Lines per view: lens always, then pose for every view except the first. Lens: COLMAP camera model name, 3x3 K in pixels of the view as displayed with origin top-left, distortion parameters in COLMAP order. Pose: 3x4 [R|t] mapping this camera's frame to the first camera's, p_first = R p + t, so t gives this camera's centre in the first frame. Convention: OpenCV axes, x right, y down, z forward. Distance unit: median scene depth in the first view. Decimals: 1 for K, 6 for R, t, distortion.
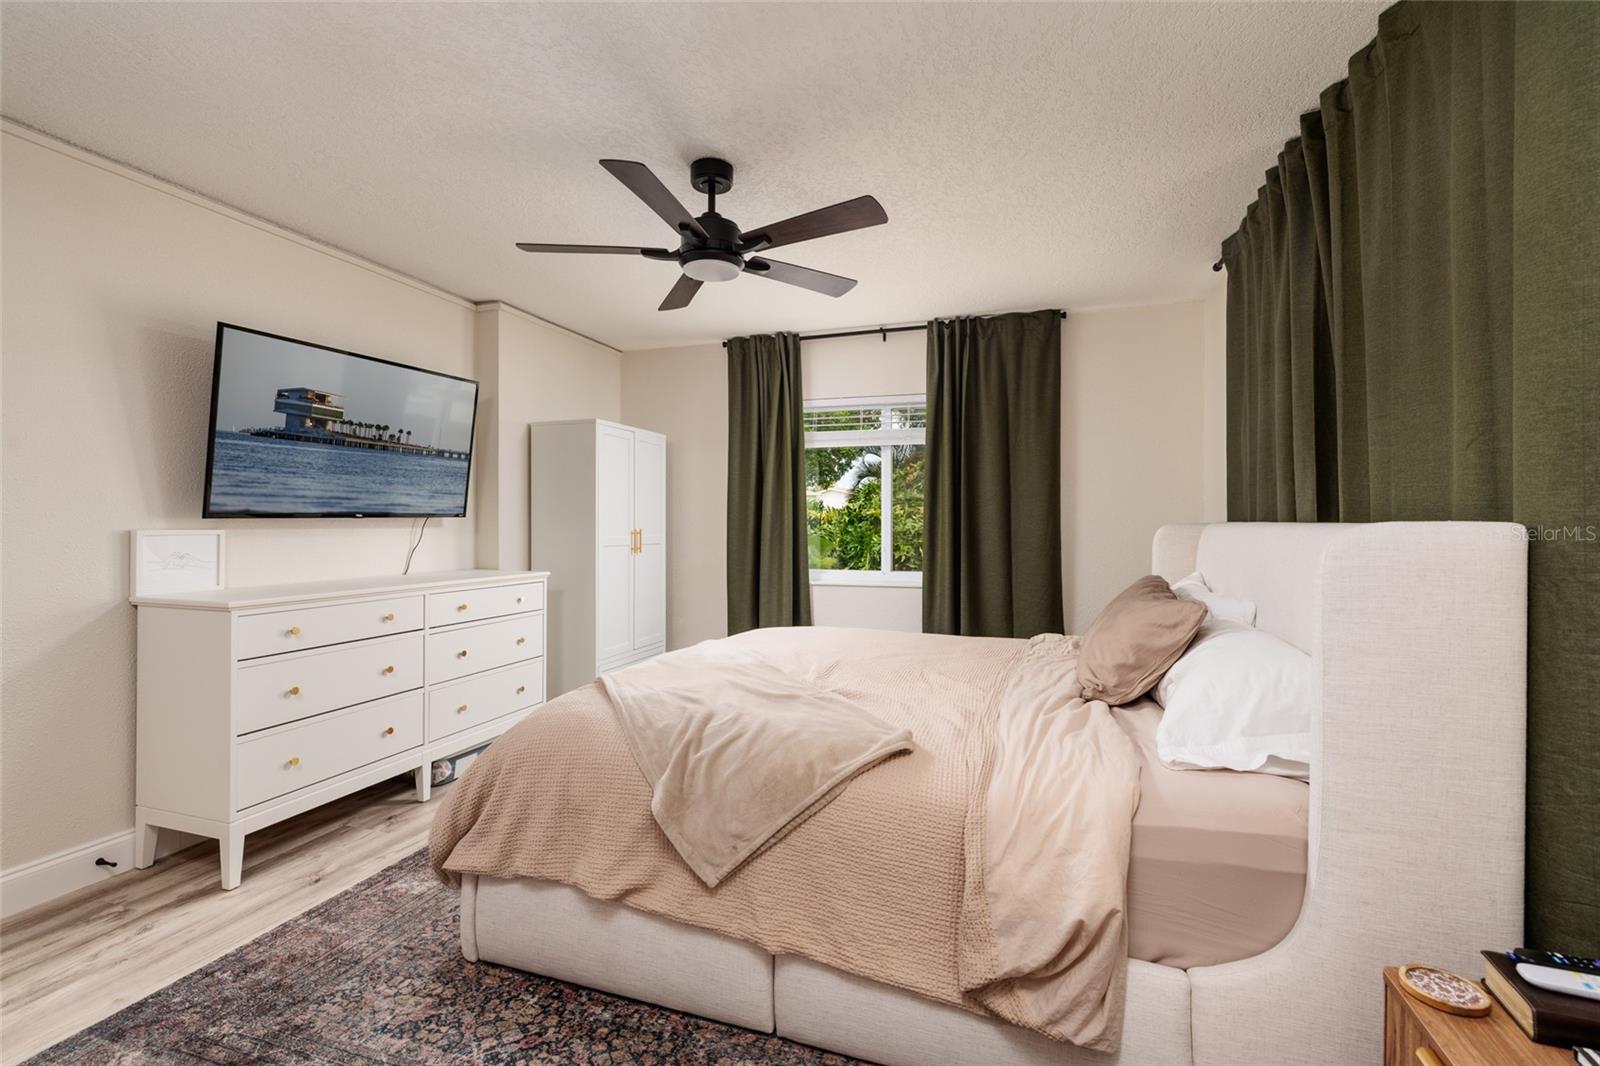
lens RADIAL K [[723.5, 0, 796.8], [0, 723.5, 525.0], [0, 0, 1]] dist [-0.004092, 0.000679]
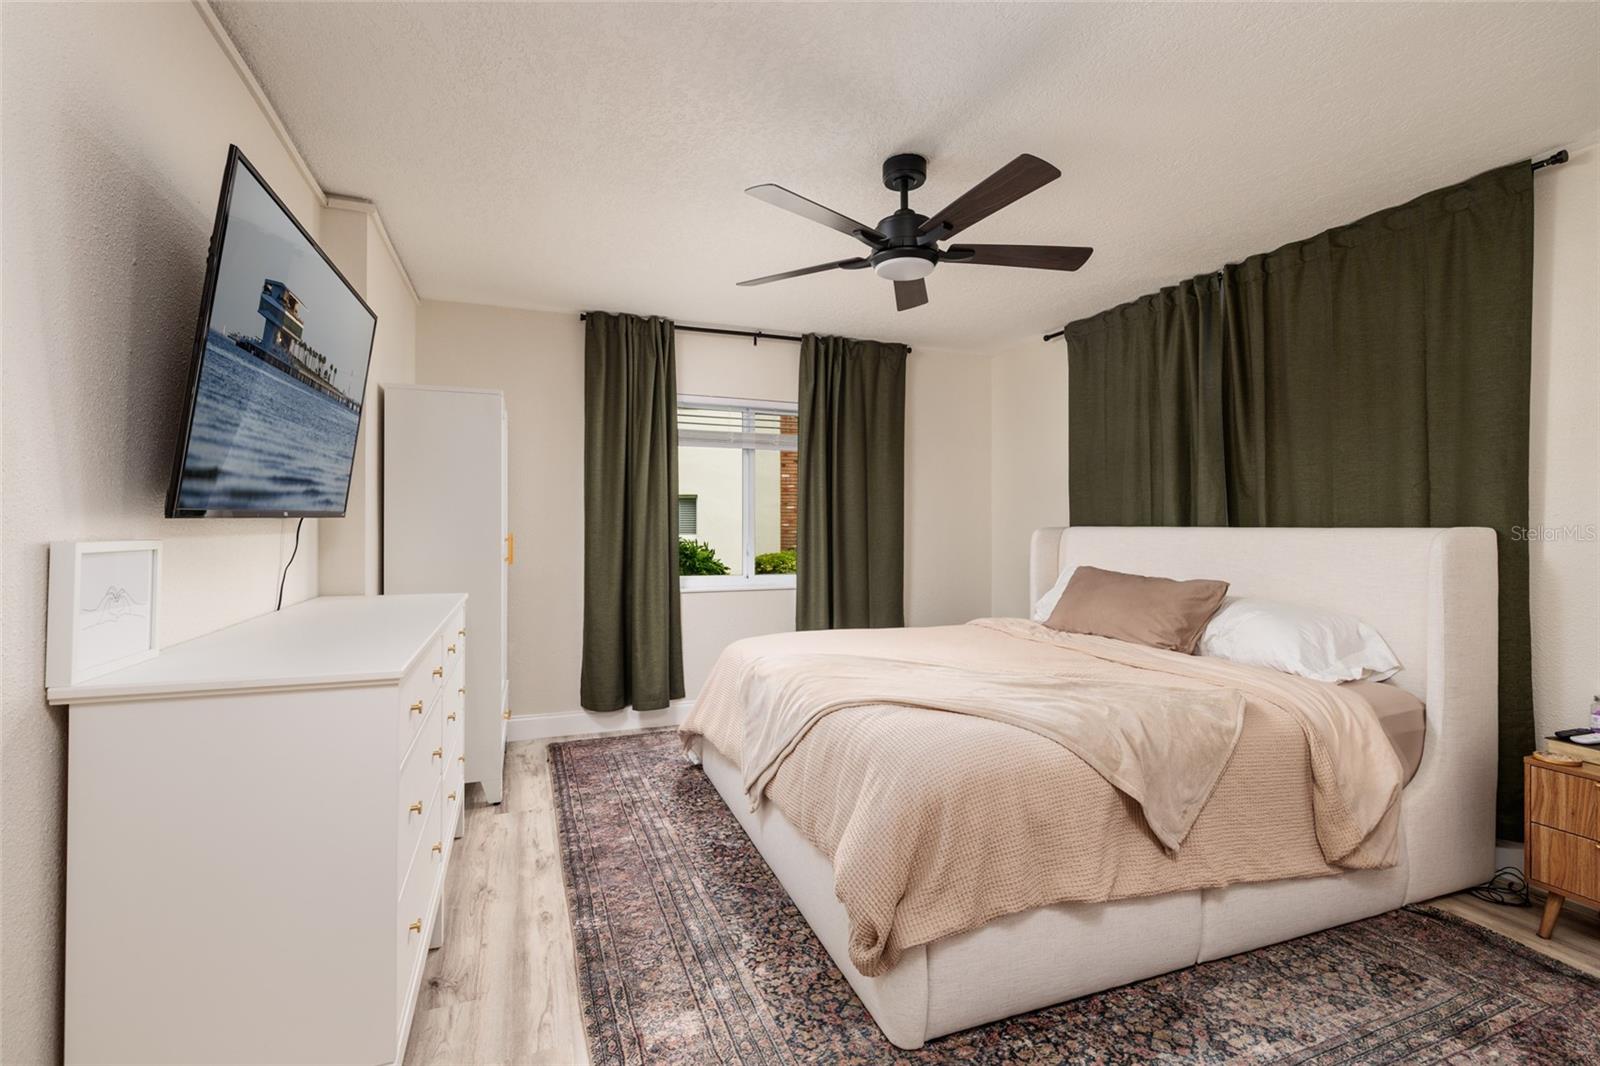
lens RADIAL K [[723.5, 0, 801.6], [0, 723.5, 525.6], [0, 0, 1]] dist [-0.004092, 0.000679]
pose [[0.764843, 0.001450, 0.644215, -0.536627], [0.000456, 0.999996, -0.002792, -0.001386], [-0.644216, 0.002429, 0.764839, 0.216039]]
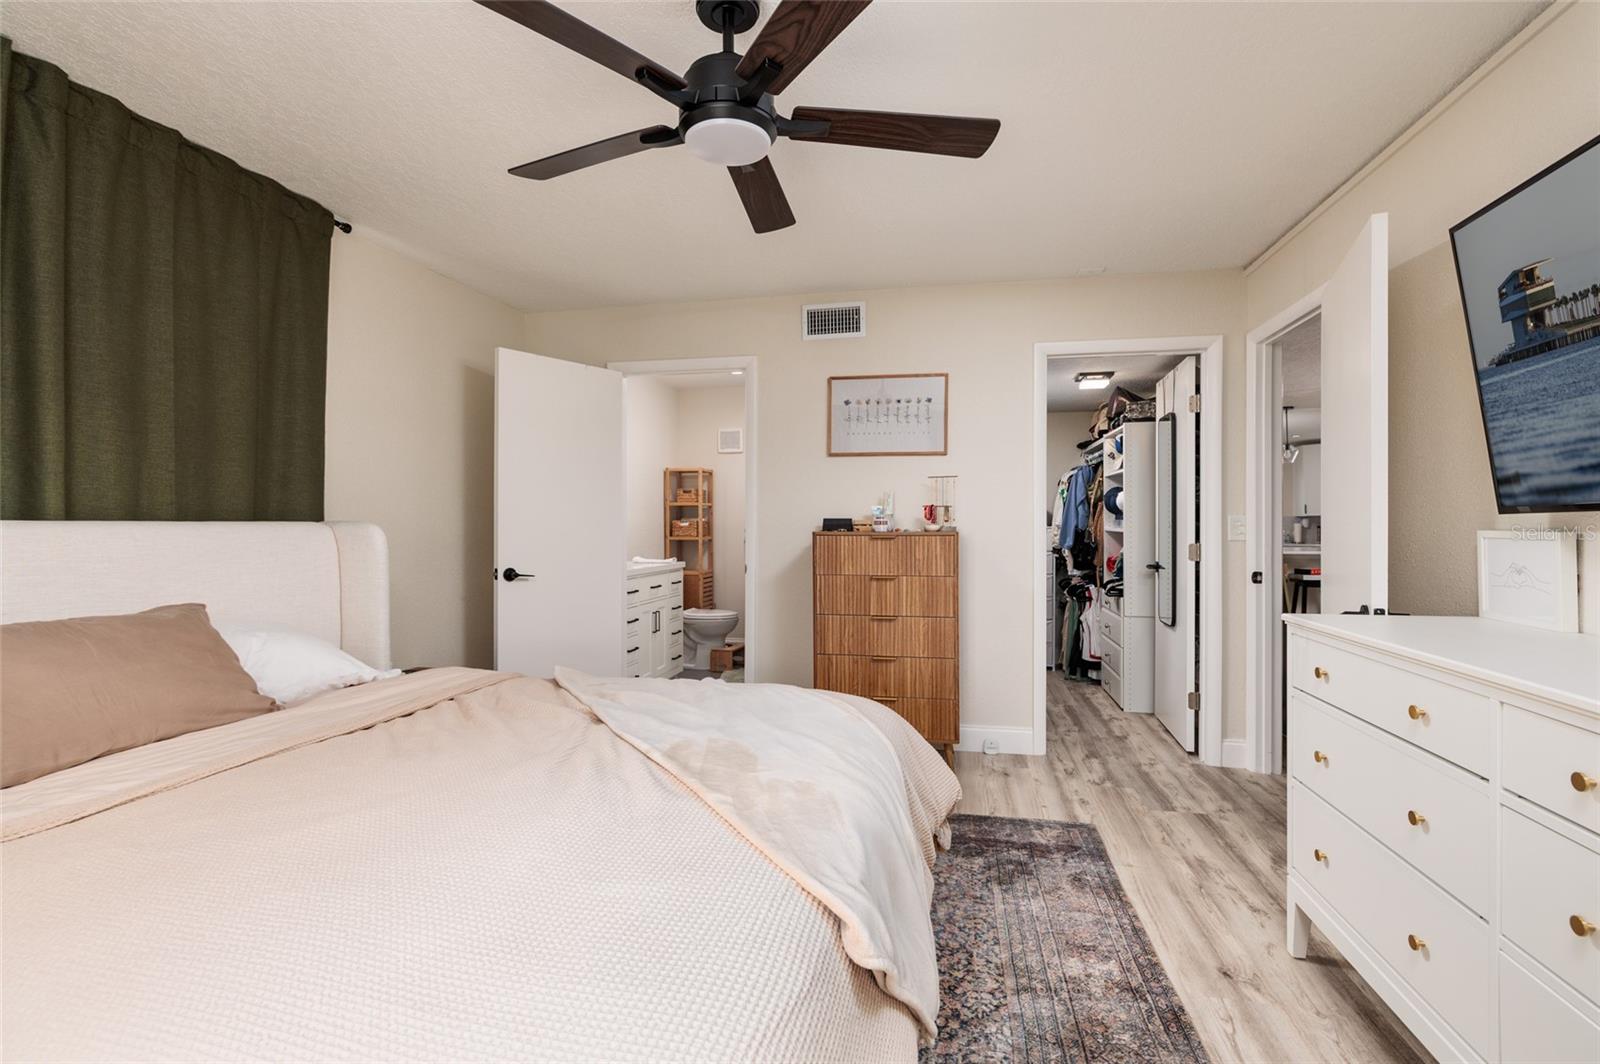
lens RADIAL K [[723.5, 0, 790.1], [0, 723.5, 521.7], [0, 0, 1]] dist [-0.004092, 0.000679]
pose [[-0.994427, -0.002735, -0.105393, -0.063039], [-0.002980, 0.999993, 0.002170, -0.002741], [0.105386, 0.002472, -0.994428, 1.057767]]
